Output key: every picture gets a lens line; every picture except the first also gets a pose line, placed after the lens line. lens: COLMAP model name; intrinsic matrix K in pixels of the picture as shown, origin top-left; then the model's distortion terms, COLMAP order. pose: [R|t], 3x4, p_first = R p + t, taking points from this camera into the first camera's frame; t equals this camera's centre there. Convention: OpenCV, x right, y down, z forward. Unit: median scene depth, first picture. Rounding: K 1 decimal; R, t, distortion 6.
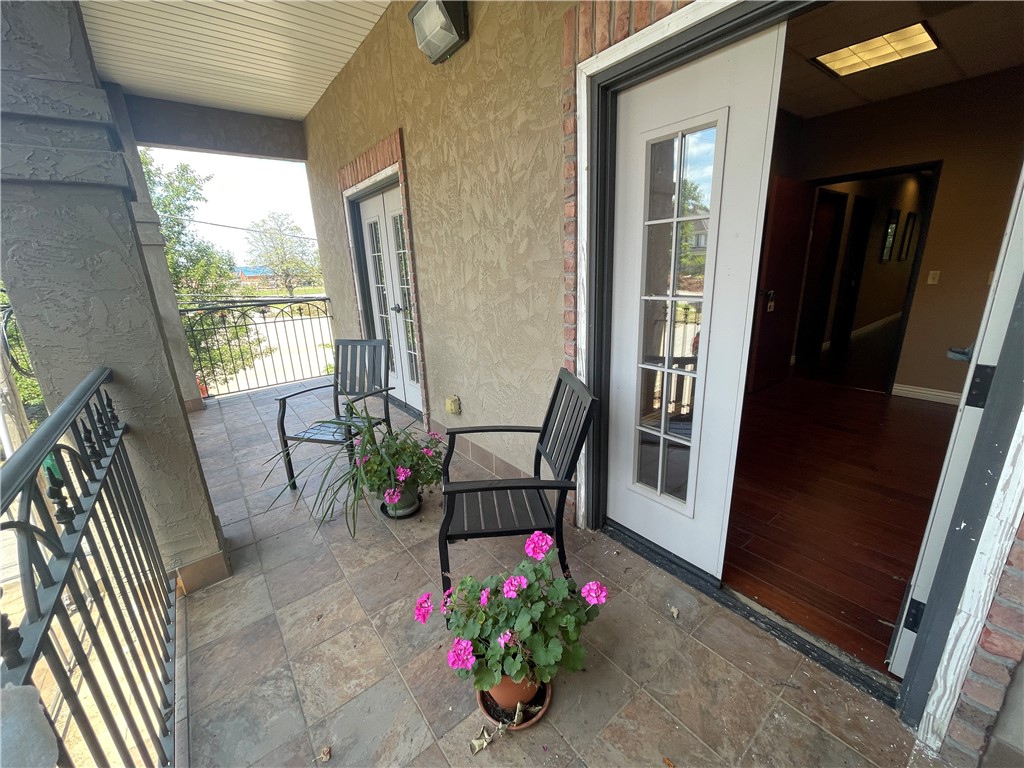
lens RADIAL K [[415.3, 0, 513.5], [0, 415.3, 385.1], [0, 0, 1]] dist [0.000661, 0.000375]
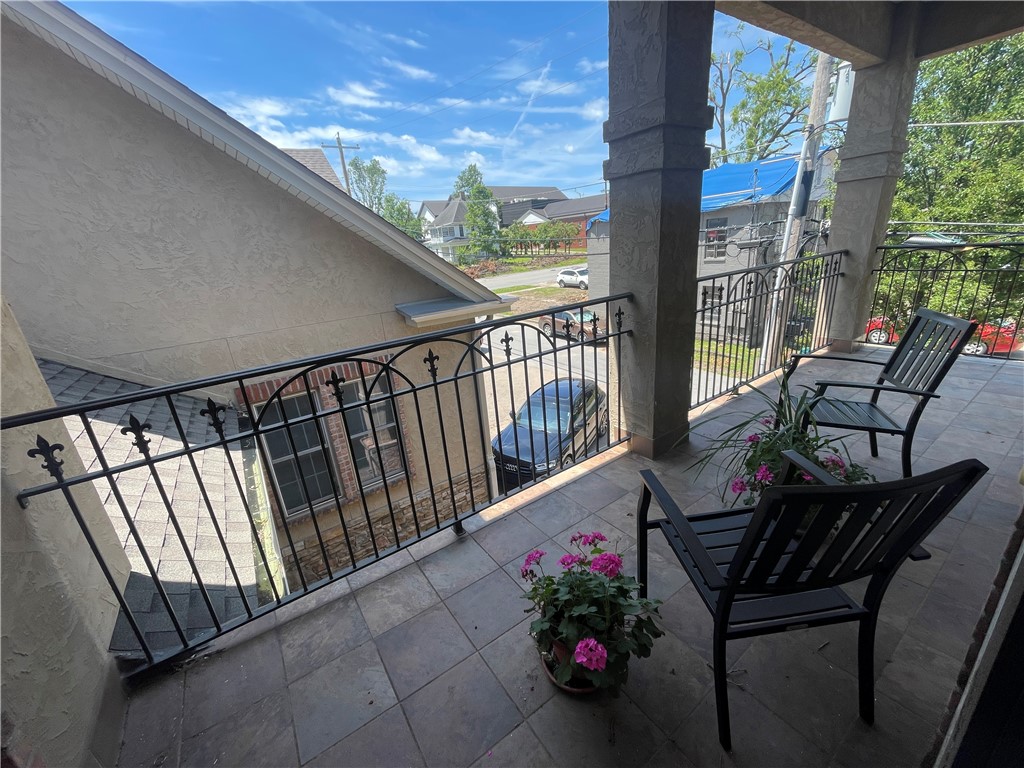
lens RADIAL K [[415.3, 0, 513.5], [0, 415.3, 385.1], [0, 0, 1]] dist [0.000661, 0.000375]
pose [[-0.049050, 0.368686, -0.928259, 0.467178], [-0.196798, 0.907591, 0.370876, -0.162366], [0.979216, 0.200871, 0.028040, 0.428555]]
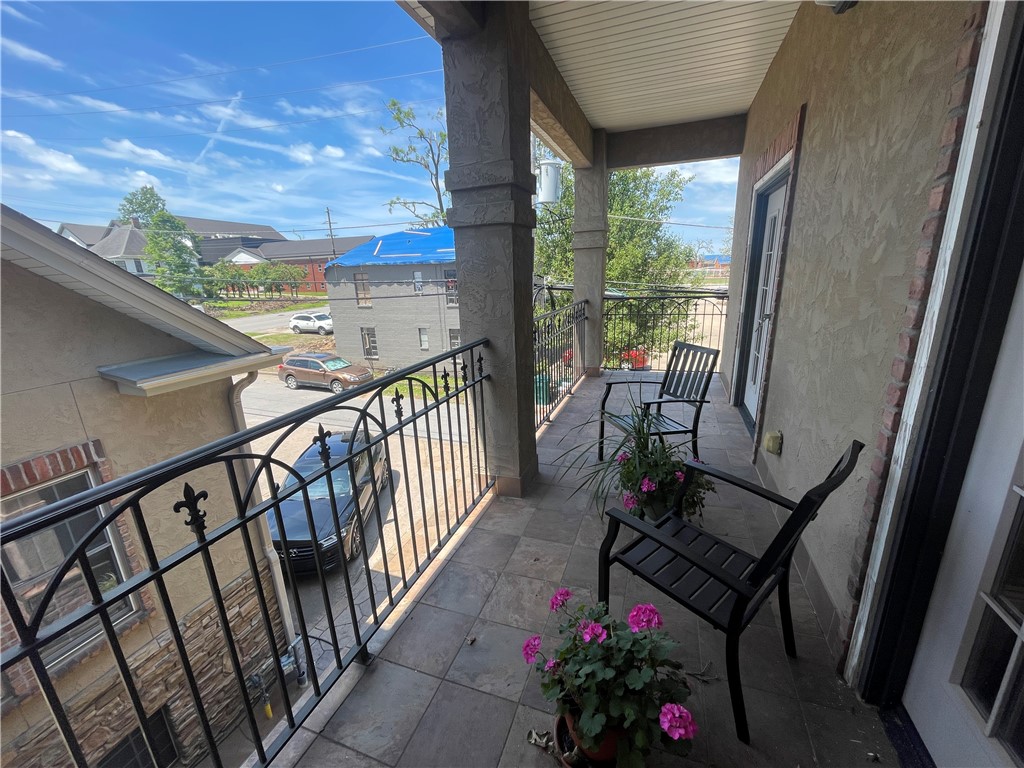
lens RADIAL K [[415.3, 0, 513.5], [0, 415.3, 385.1], [0, 0, 1]] dist [0.000661, 0.000375]
pose [[0.530372, 0.245269, -0.811510, 0.304888], [-0.221657, 0.964056, 0.146507, -0.091546], [0.818275, 0.102173, 0.565674, 0.145809]]
